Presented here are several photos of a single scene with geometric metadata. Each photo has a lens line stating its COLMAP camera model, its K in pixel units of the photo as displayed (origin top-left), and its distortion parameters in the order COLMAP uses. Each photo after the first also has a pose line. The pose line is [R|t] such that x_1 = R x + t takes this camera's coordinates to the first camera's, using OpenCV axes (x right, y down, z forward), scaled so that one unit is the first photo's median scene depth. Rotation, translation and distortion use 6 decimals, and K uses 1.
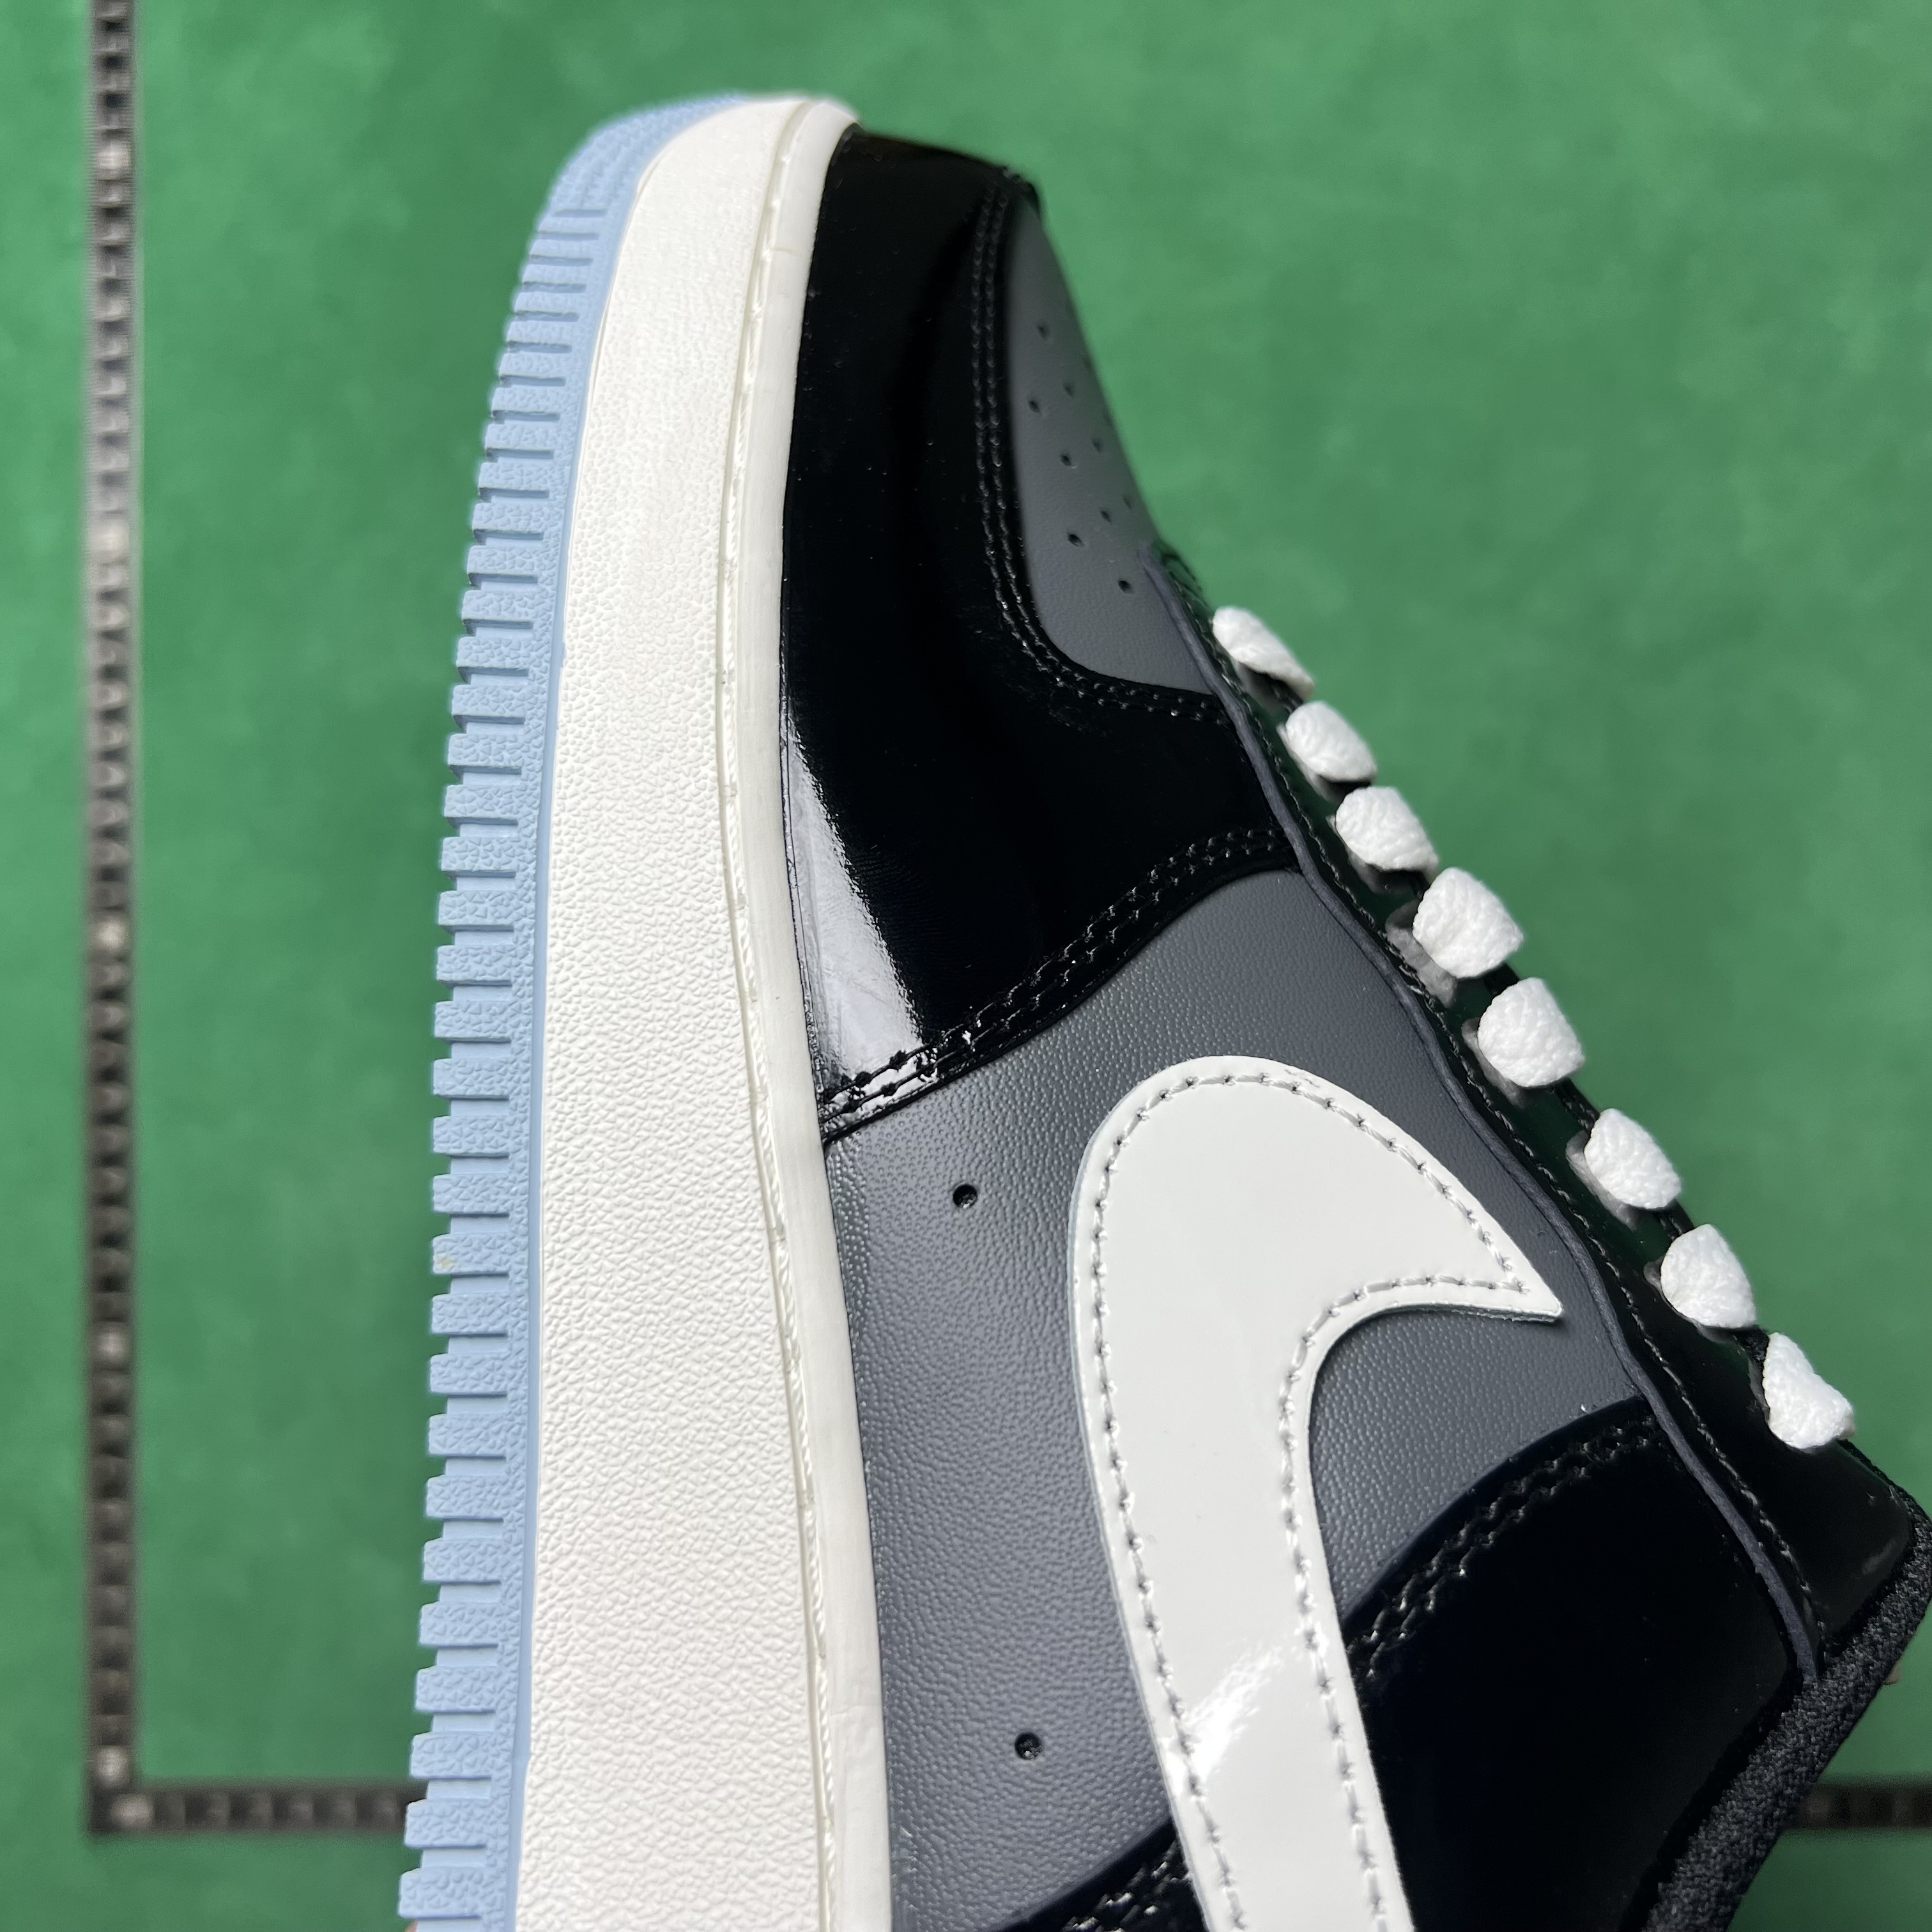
lens RADIAL K [[1982.5, 0, 968.1], [0, 1982.5, 976.0], [0, 0, 1]] dist [0.036273, 0.000000]
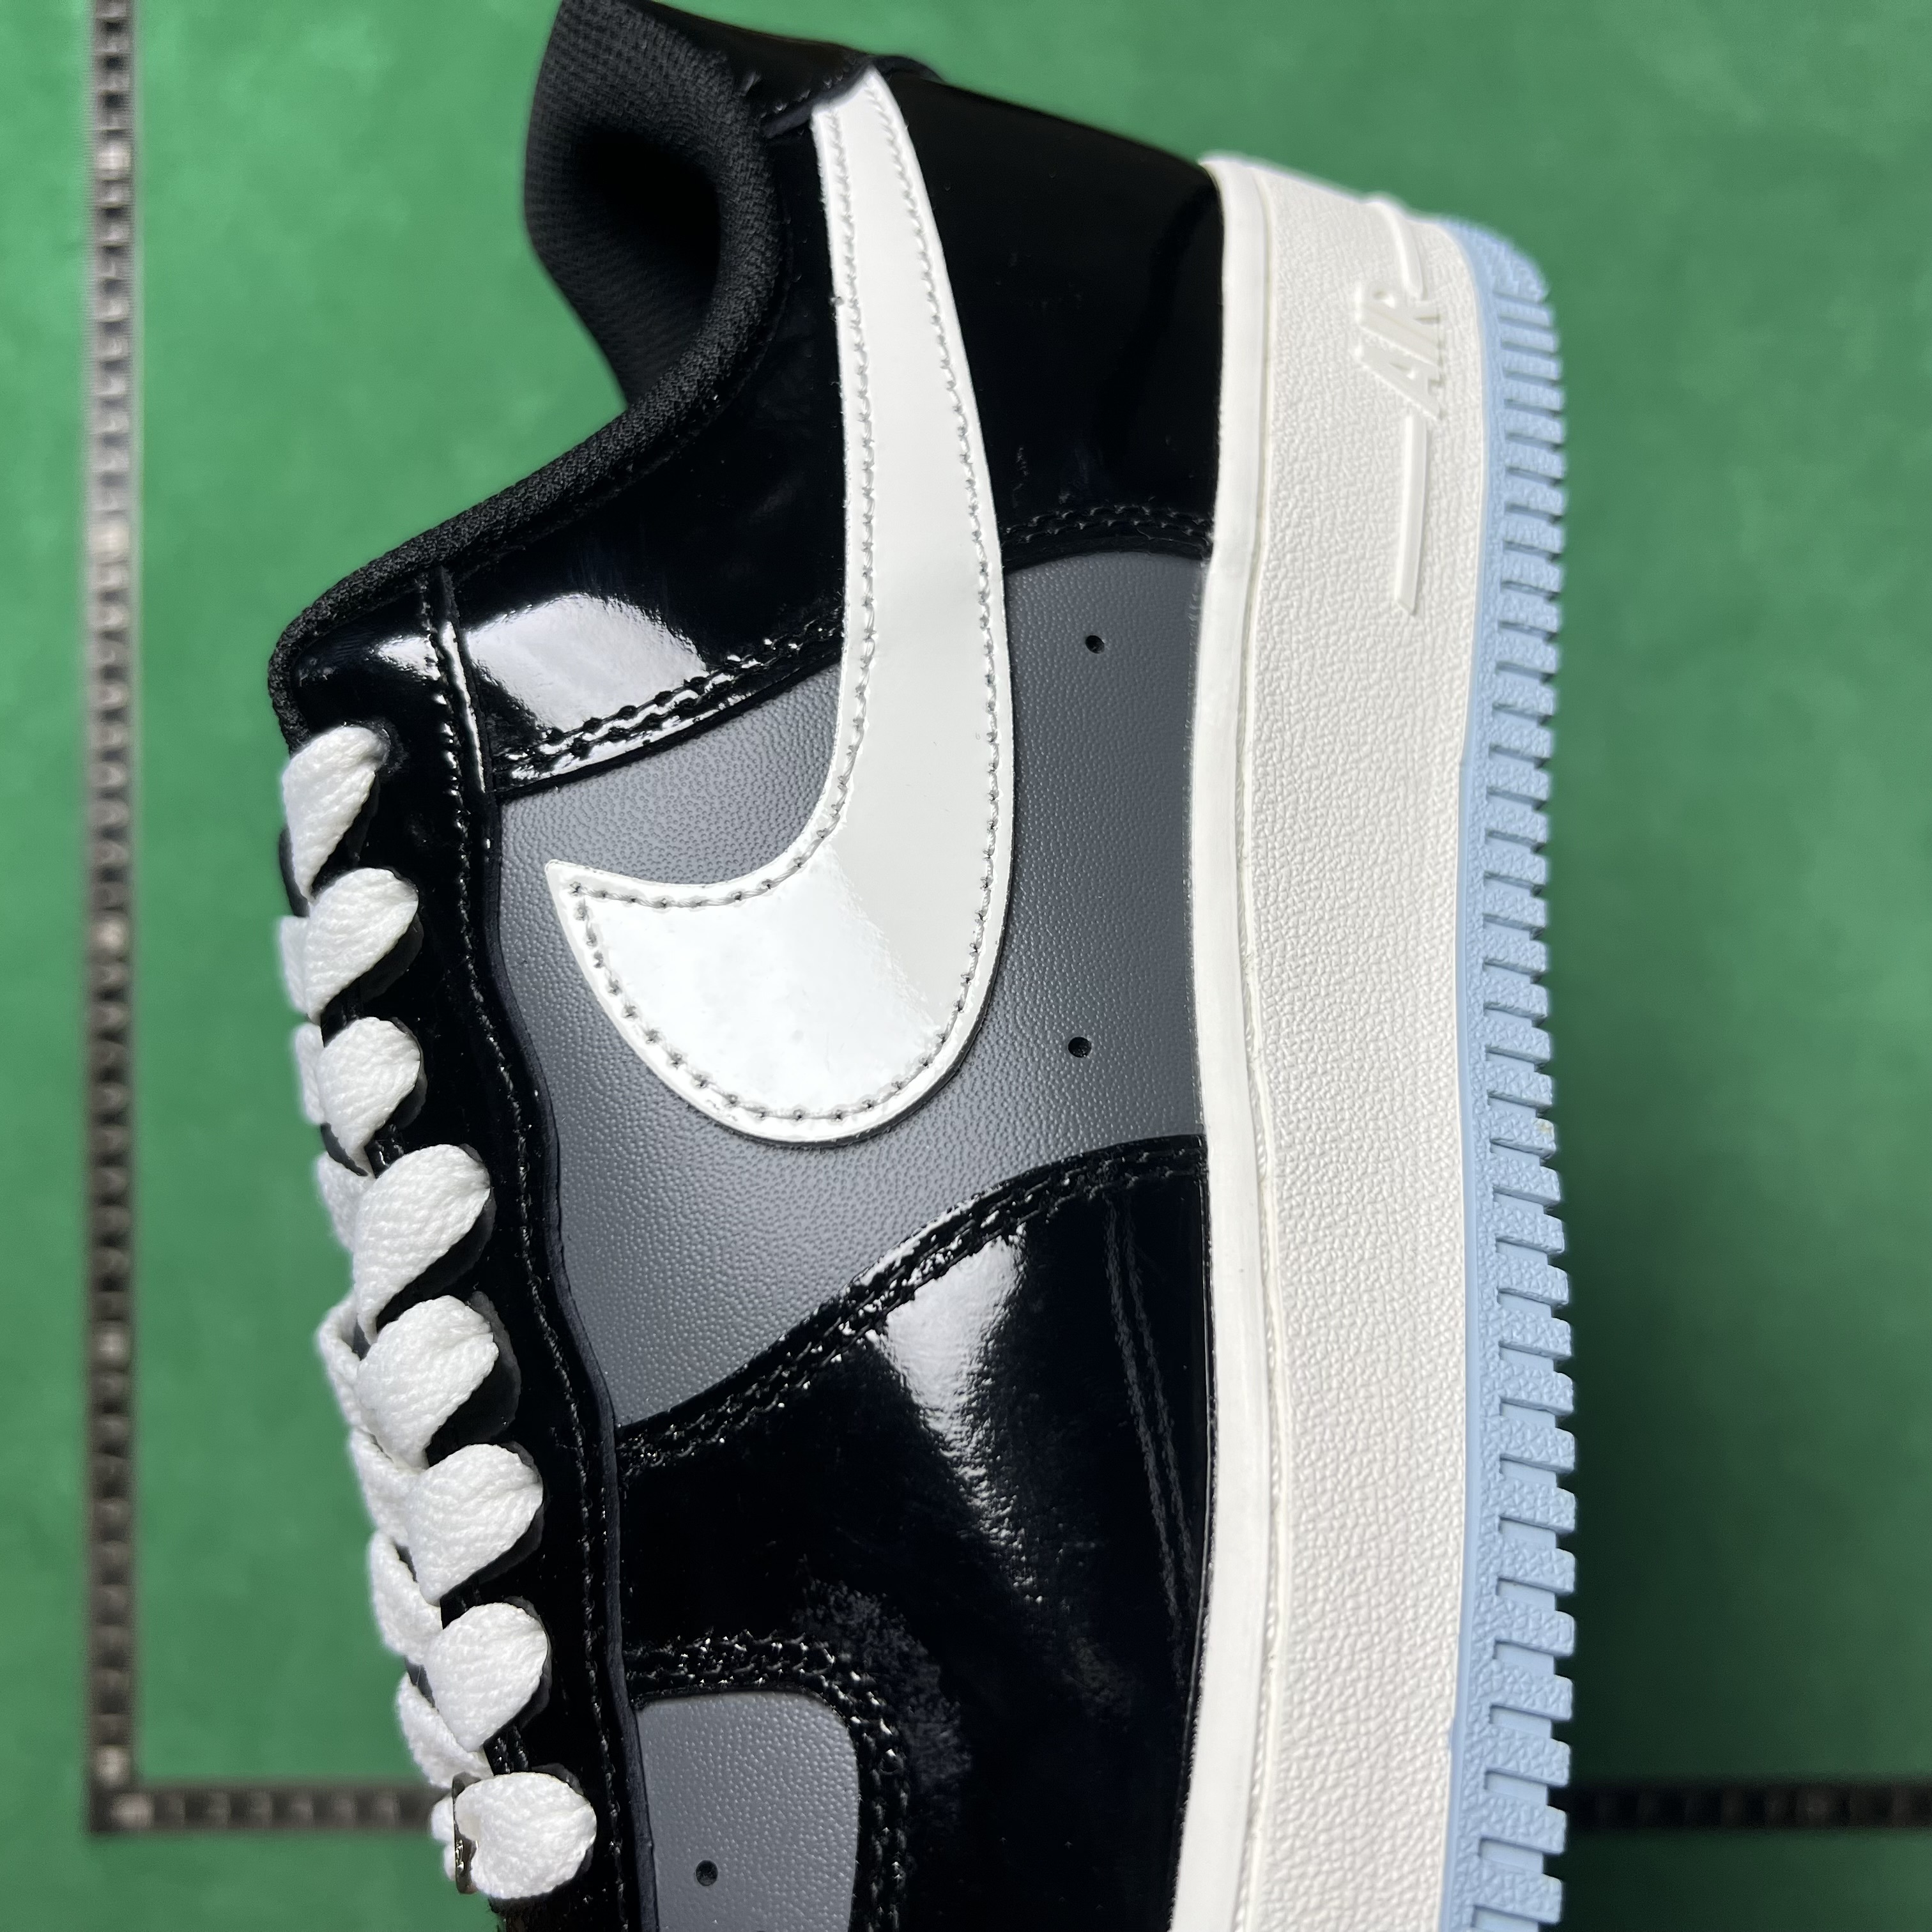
lens RADIAL K [[1982.5, 0, 979.7], [0, 1982.5, 979.2], [0, 0, 1]] dist [0.036273, 0.000000]
pose [[-0.973012, -0.219767, -0.070356, 0.120481], [0.104047, -0.689984, 0.716308, -0.567409], [-0.205966, 0.689656, 0.694229, 0.233241]]
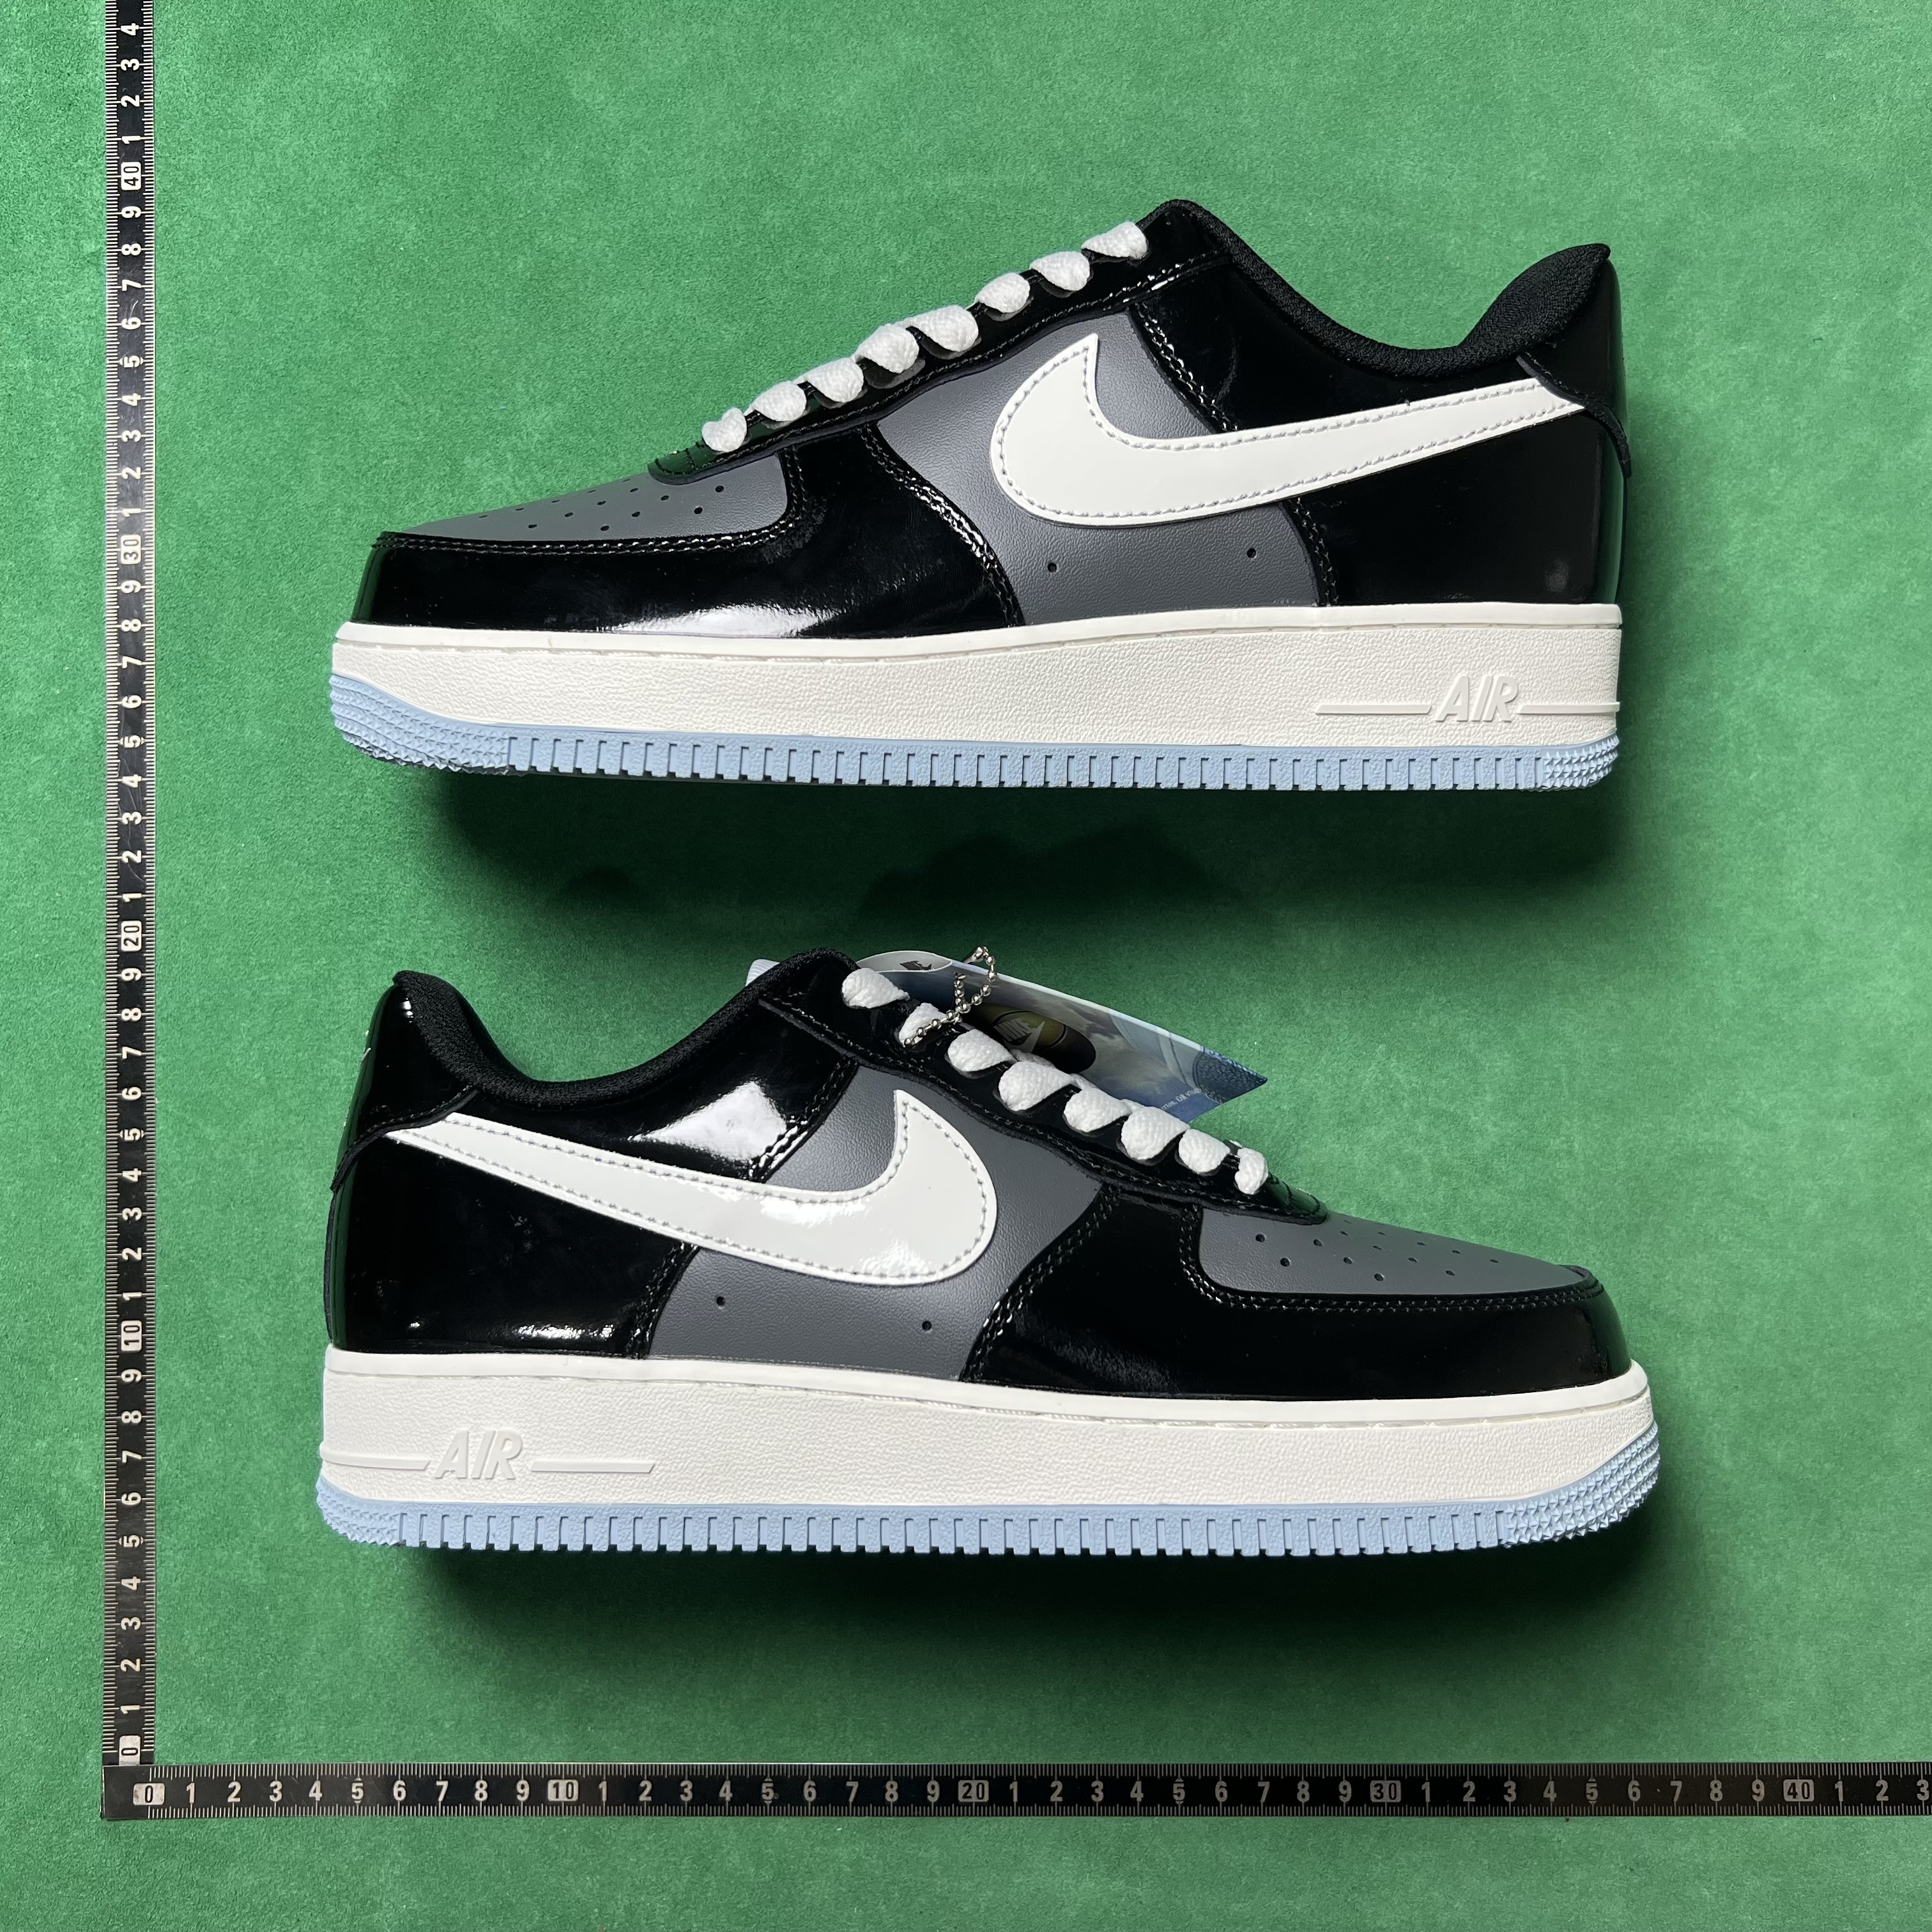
lens RADIAL K [[1982.5, 0, 968.7], [0, 1982.5, 968.5], [0, 0, 1]] dist [0.036273, 0.000000]
pose [[0.025821, -0.999441, -0.021257, -0.415570], [0.894076, 0.013576, 0.447710, -0.998437], [-0.447170, -0.030566, 0.893926, -1.095909]]
